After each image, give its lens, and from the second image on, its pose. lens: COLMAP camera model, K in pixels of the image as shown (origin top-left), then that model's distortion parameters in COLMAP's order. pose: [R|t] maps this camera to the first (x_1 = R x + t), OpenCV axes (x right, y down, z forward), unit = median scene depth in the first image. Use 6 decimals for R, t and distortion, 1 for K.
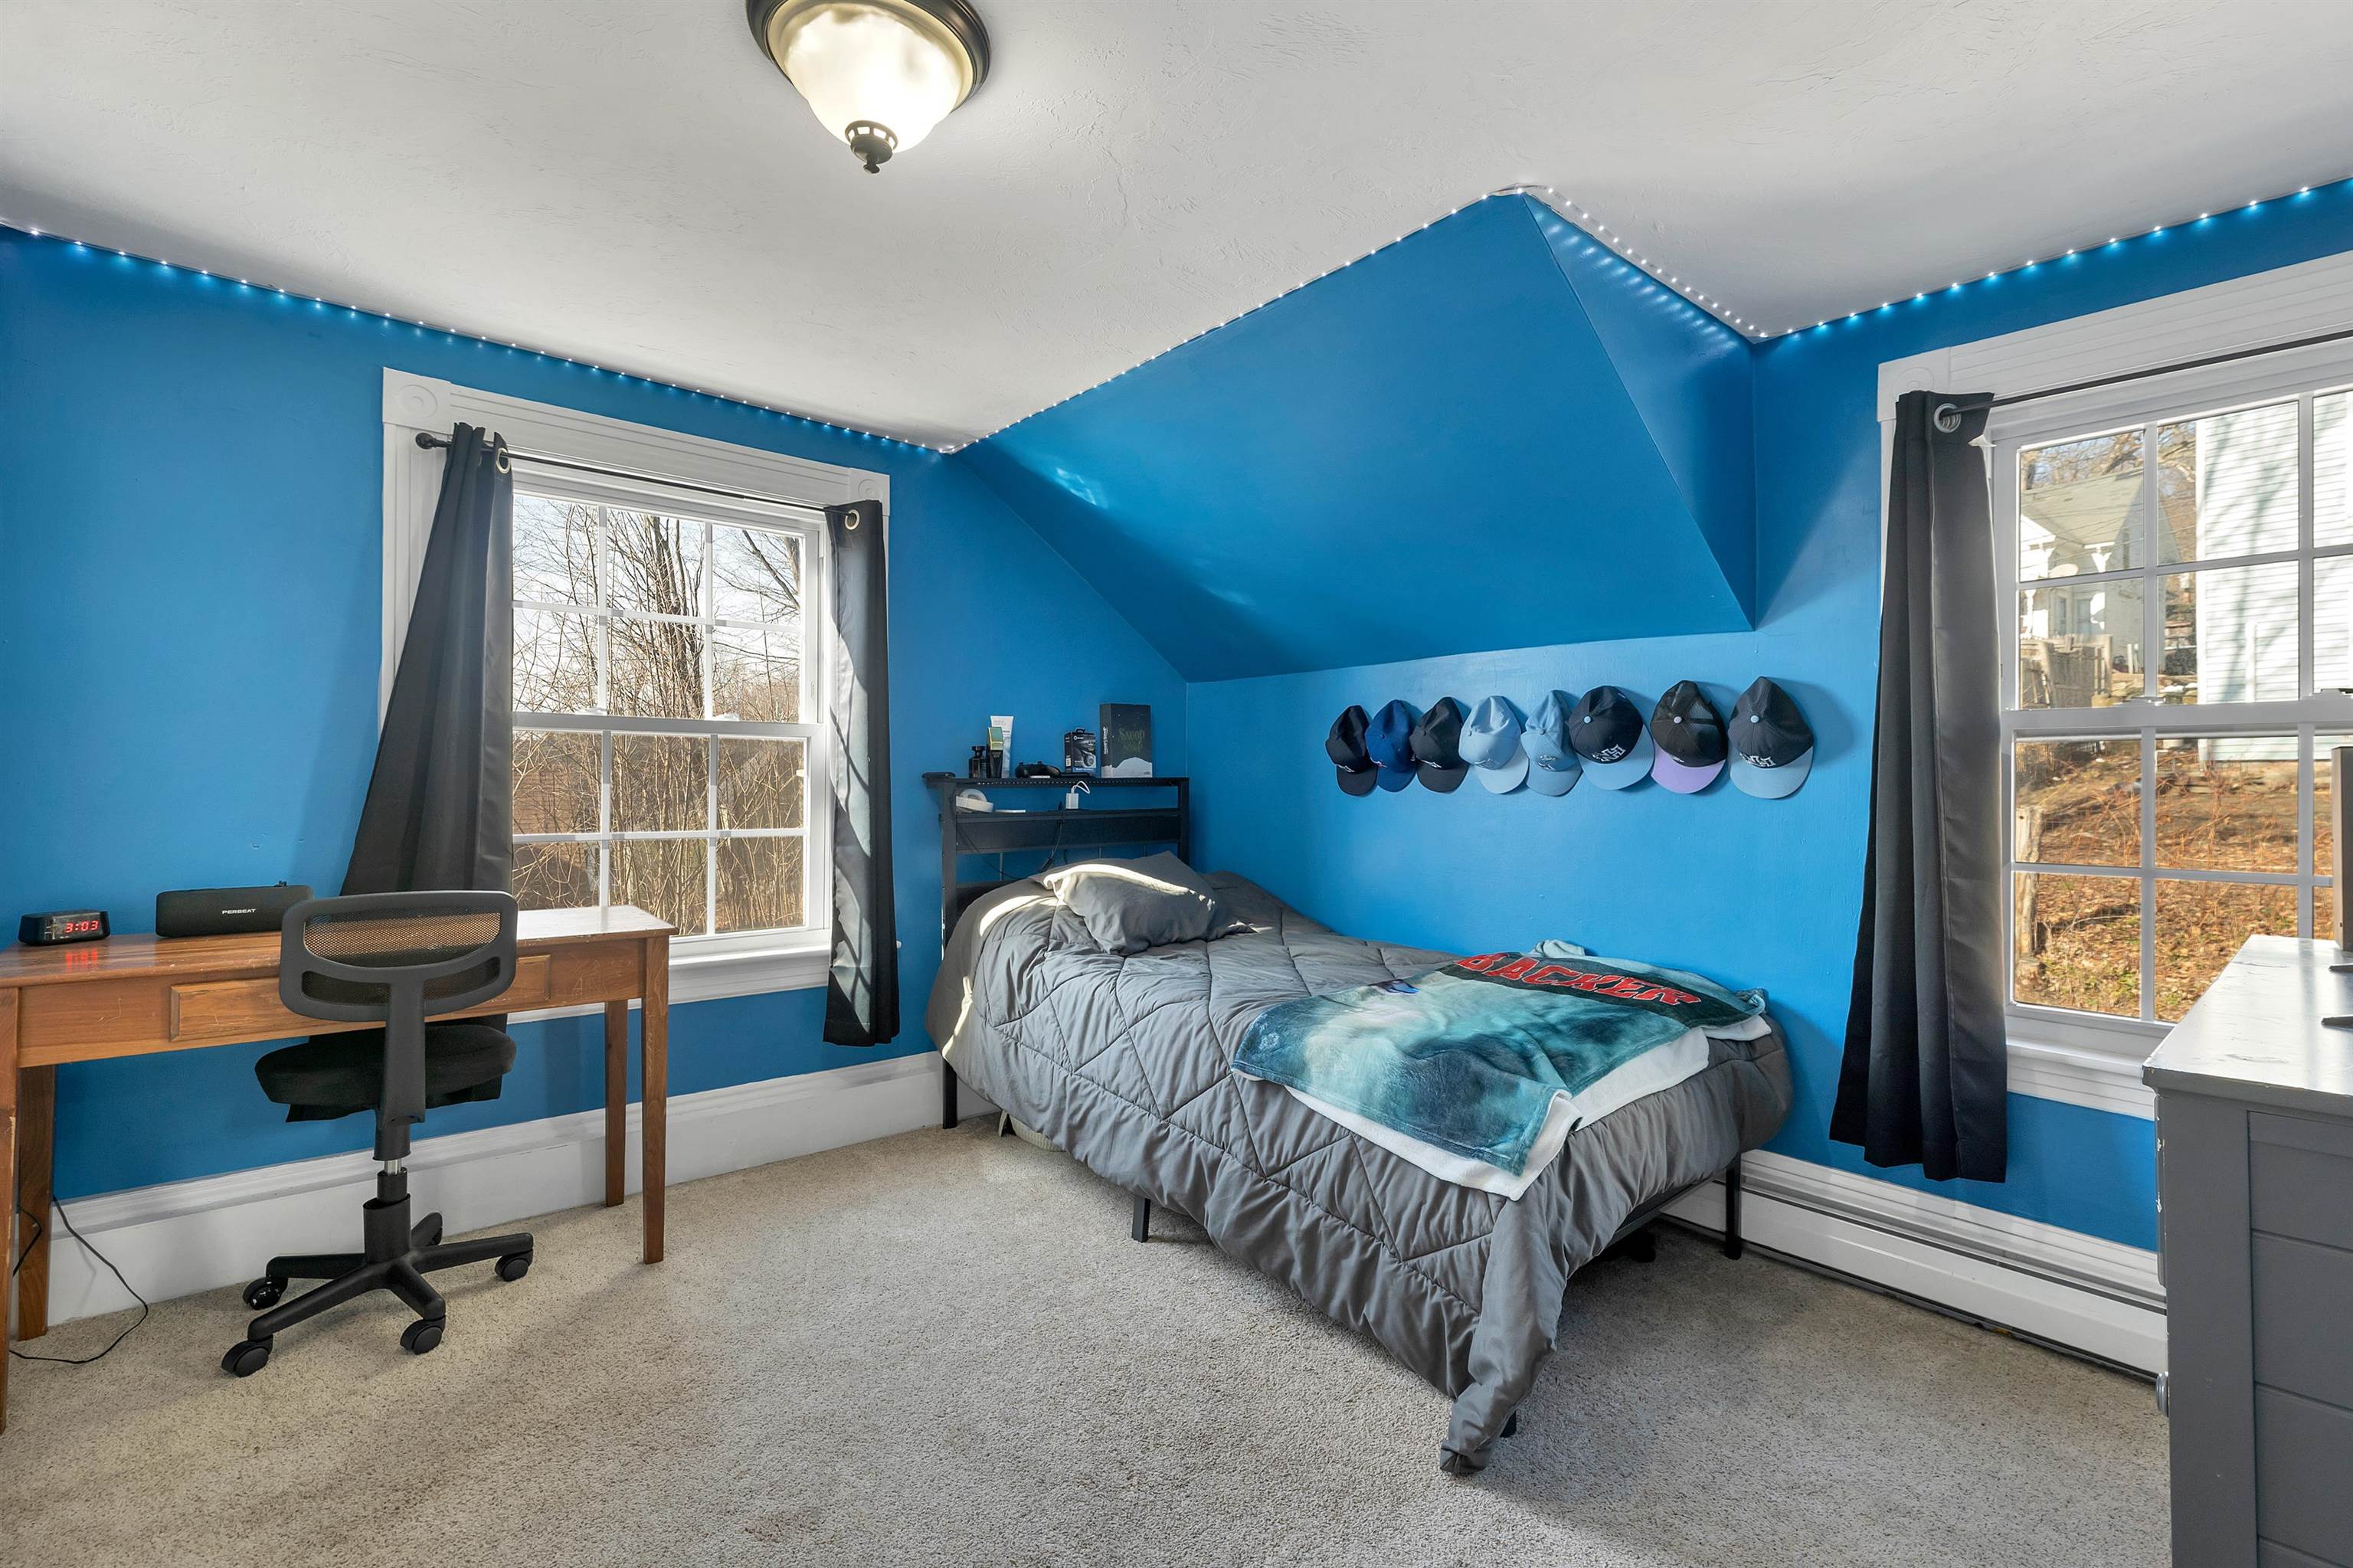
lens RADIAL K [[1019.4, 0, 1191.2], [0, 1019.4, 781.3], [0, 0, 1]] dist [0.000155, -0.000179]
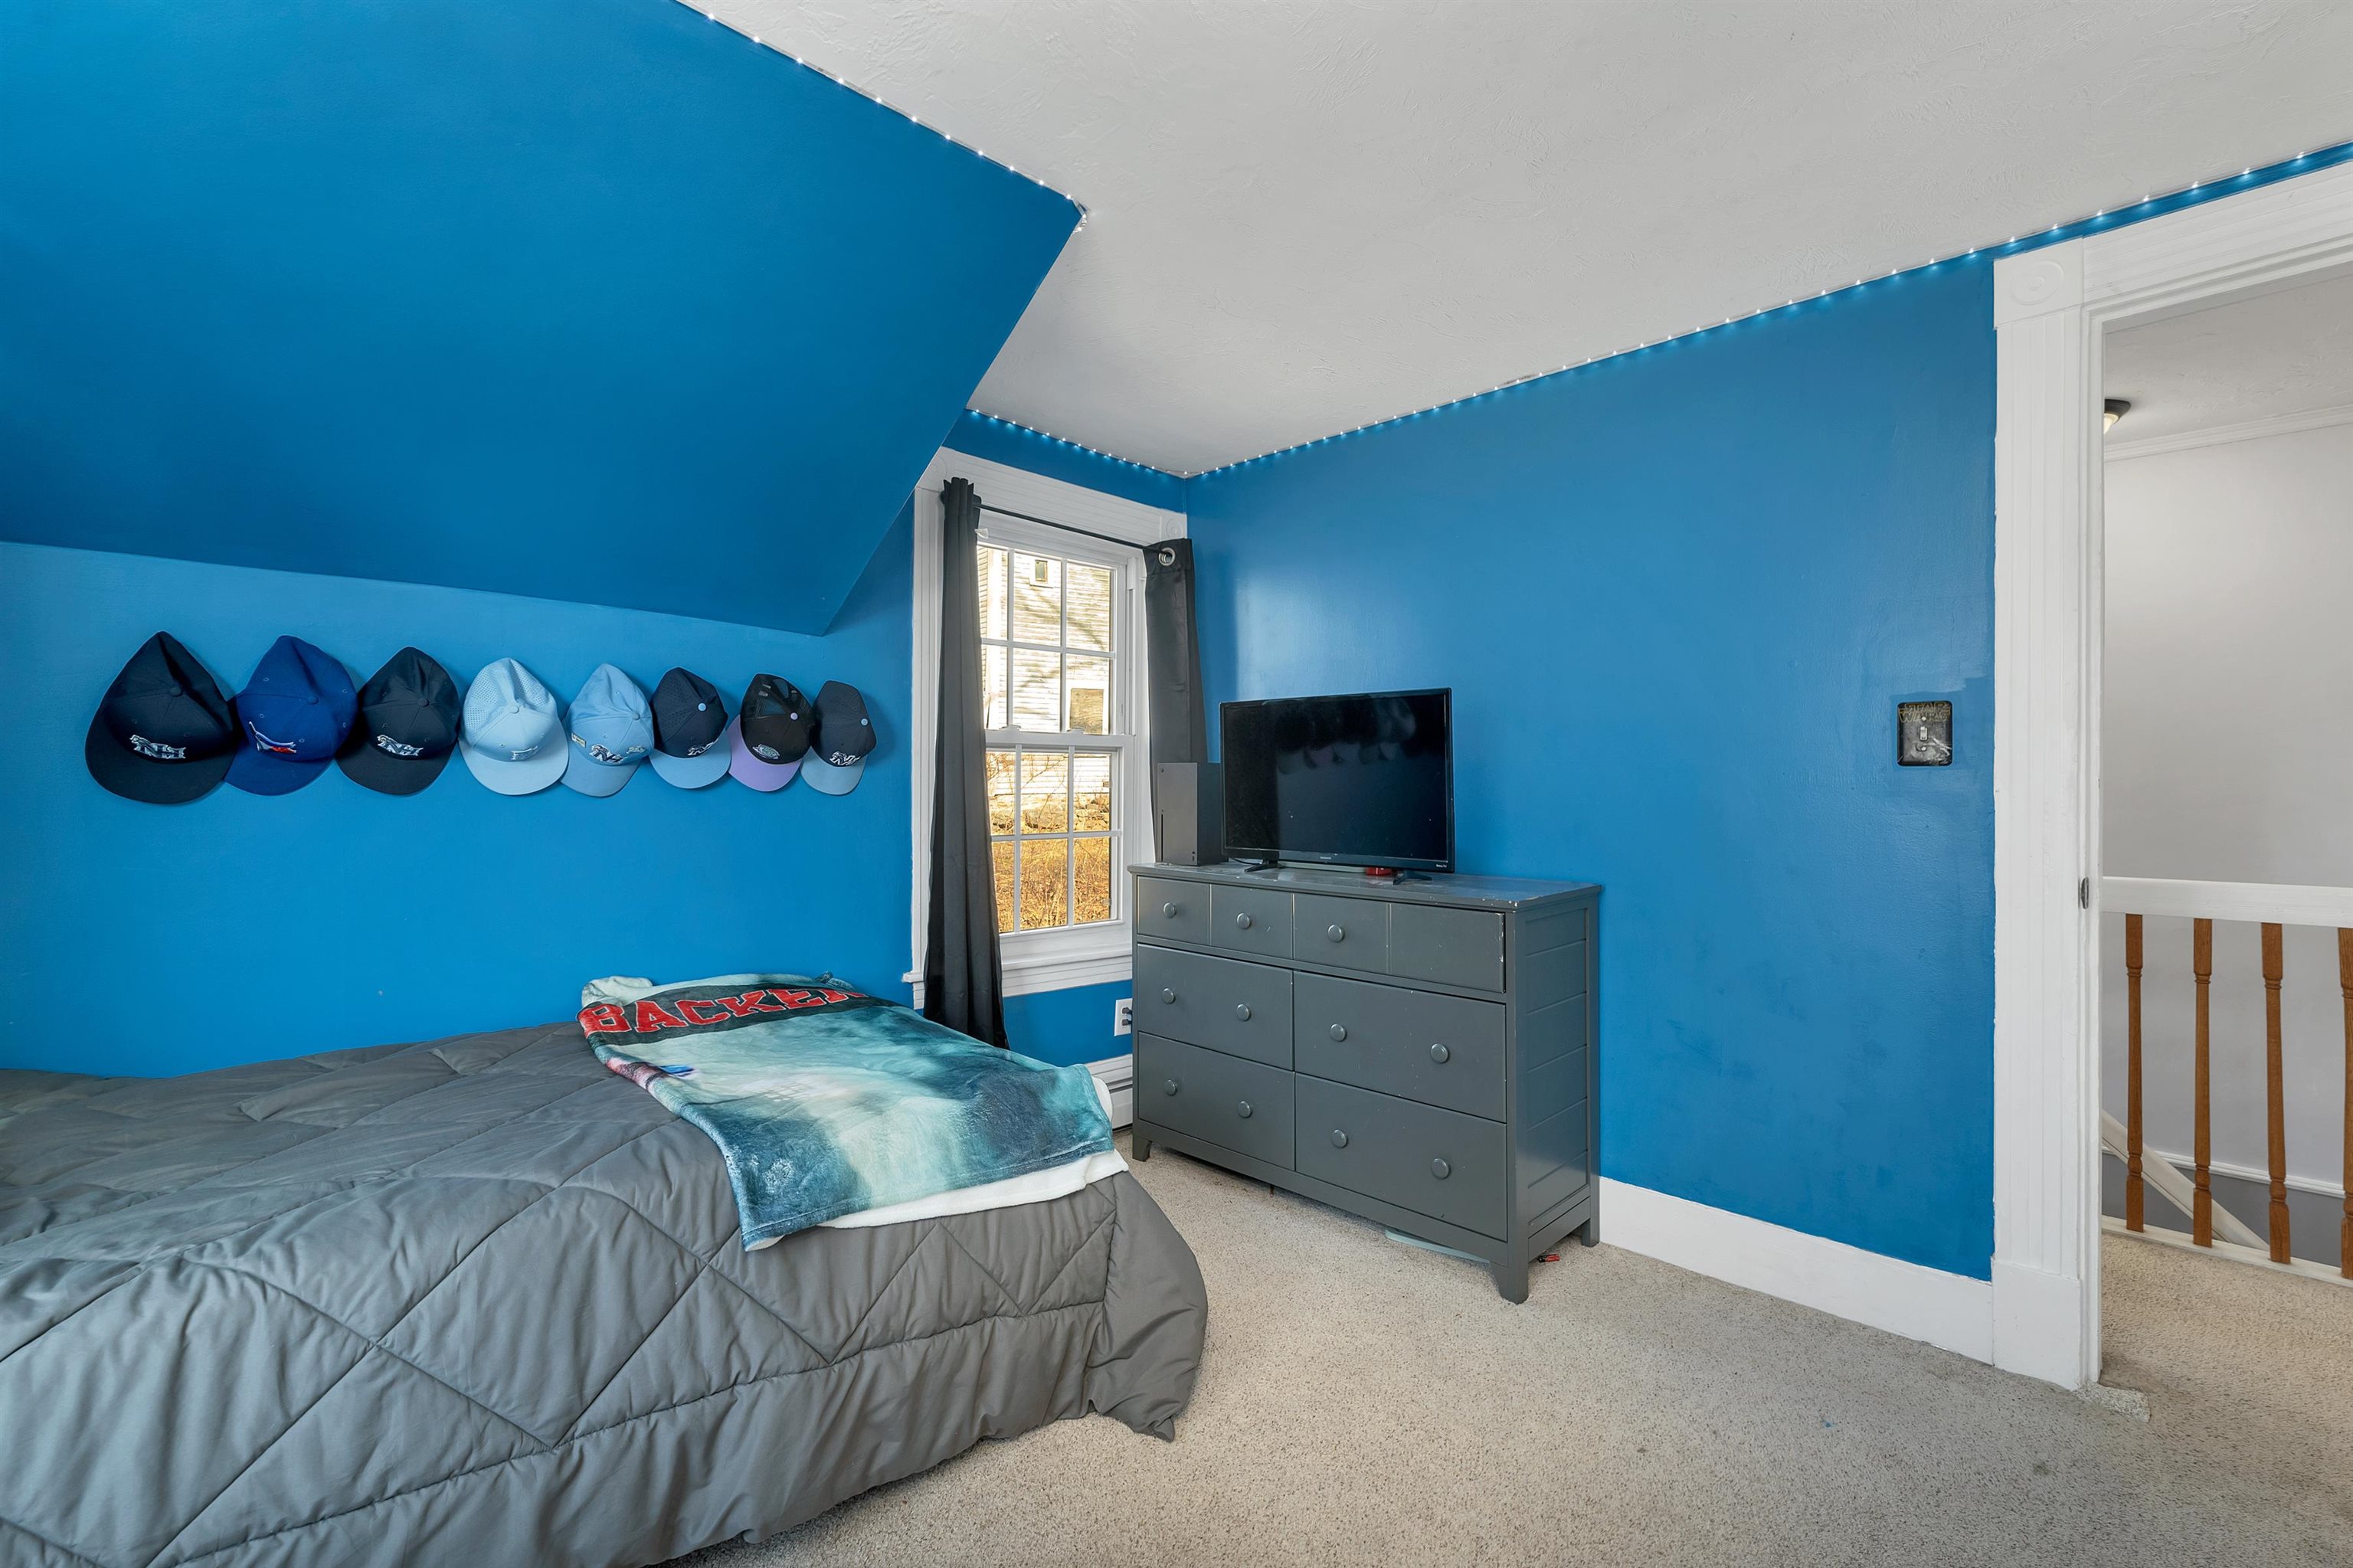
lens RADIAL K [[1019.4, 0, 1162.4], [0, 1019.4, 779.6], [0, 0, 1]] dist [0.000155, -0.000179]
pose [[-0.024497, -0.006321, 0.999680, -0.520834], [-0.002894, 0.999976, 0.006251, -0.007026], [-0.999696, -0.002740, -0.024514, 0.676431]]
